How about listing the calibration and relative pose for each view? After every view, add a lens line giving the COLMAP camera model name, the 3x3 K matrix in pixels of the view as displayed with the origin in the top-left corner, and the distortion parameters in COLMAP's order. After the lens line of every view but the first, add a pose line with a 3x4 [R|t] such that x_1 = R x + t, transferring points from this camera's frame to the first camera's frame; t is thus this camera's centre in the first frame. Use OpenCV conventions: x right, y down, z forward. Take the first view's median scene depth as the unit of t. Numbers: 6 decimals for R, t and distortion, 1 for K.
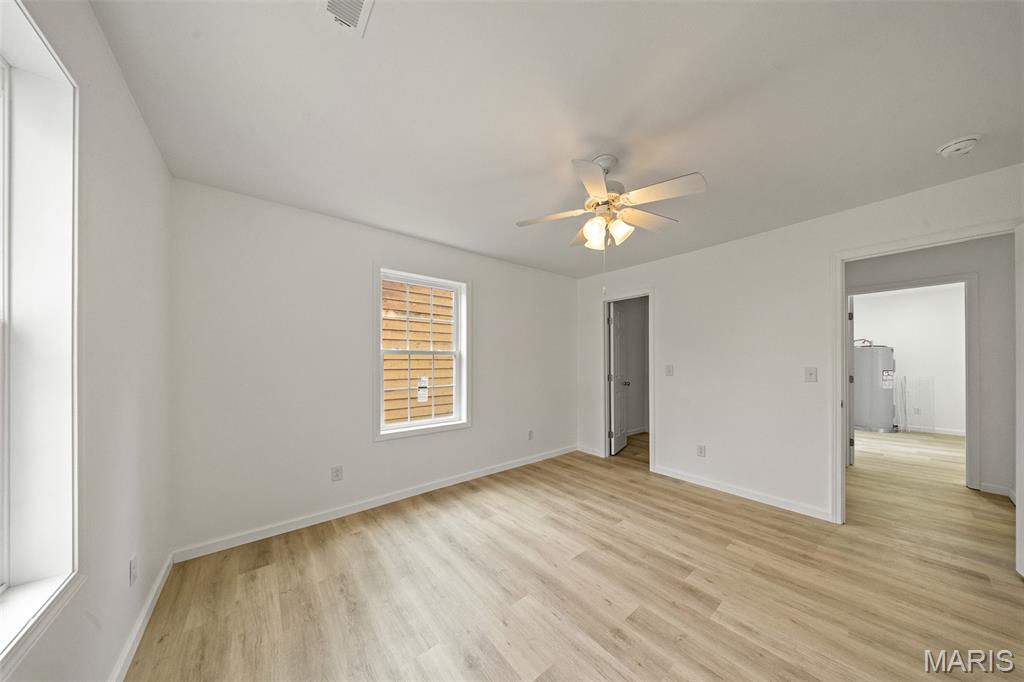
lens RADIAL K [[308.8, 0, 507.4], [0, 308.8, 357.0], [0, 0, 1]] dist [-0.000833, -0.001038]
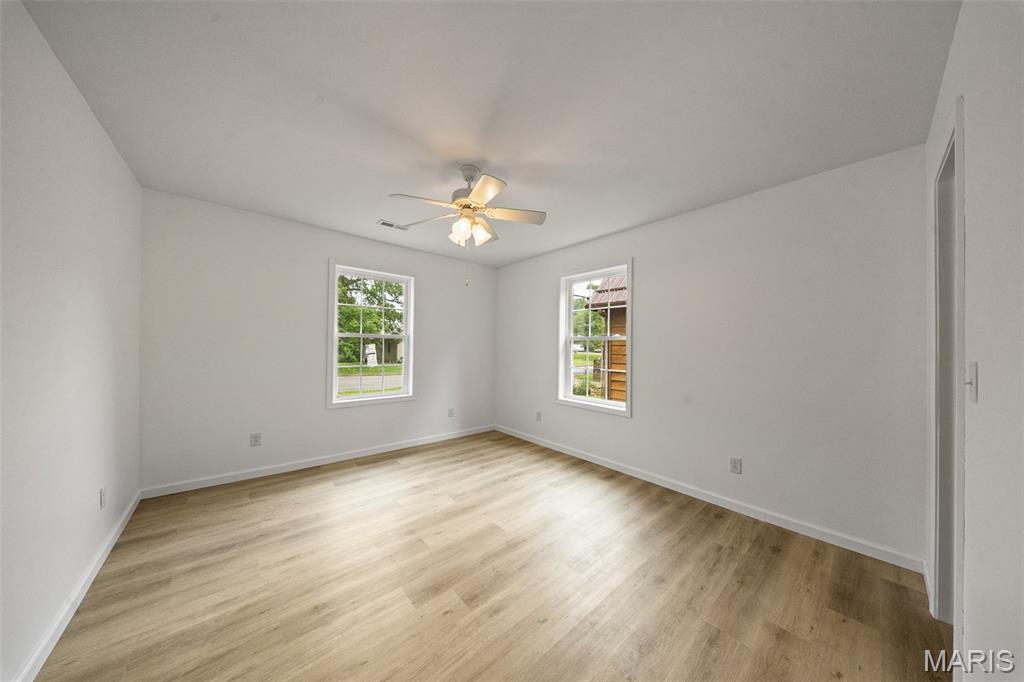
lens RADIAL K [[308.8, 0, 511.8], [0, 308.8, 341.7], [0, 0, 1]] dist [-0.000833, -0.001038]
pose [[0.065097, -0.009821, -0.997831, 1.215663], [-0.008207, 0.999912, -0.010377, 0.019372], [0.997845, 0.008864, 0.065011, 0.911992]]
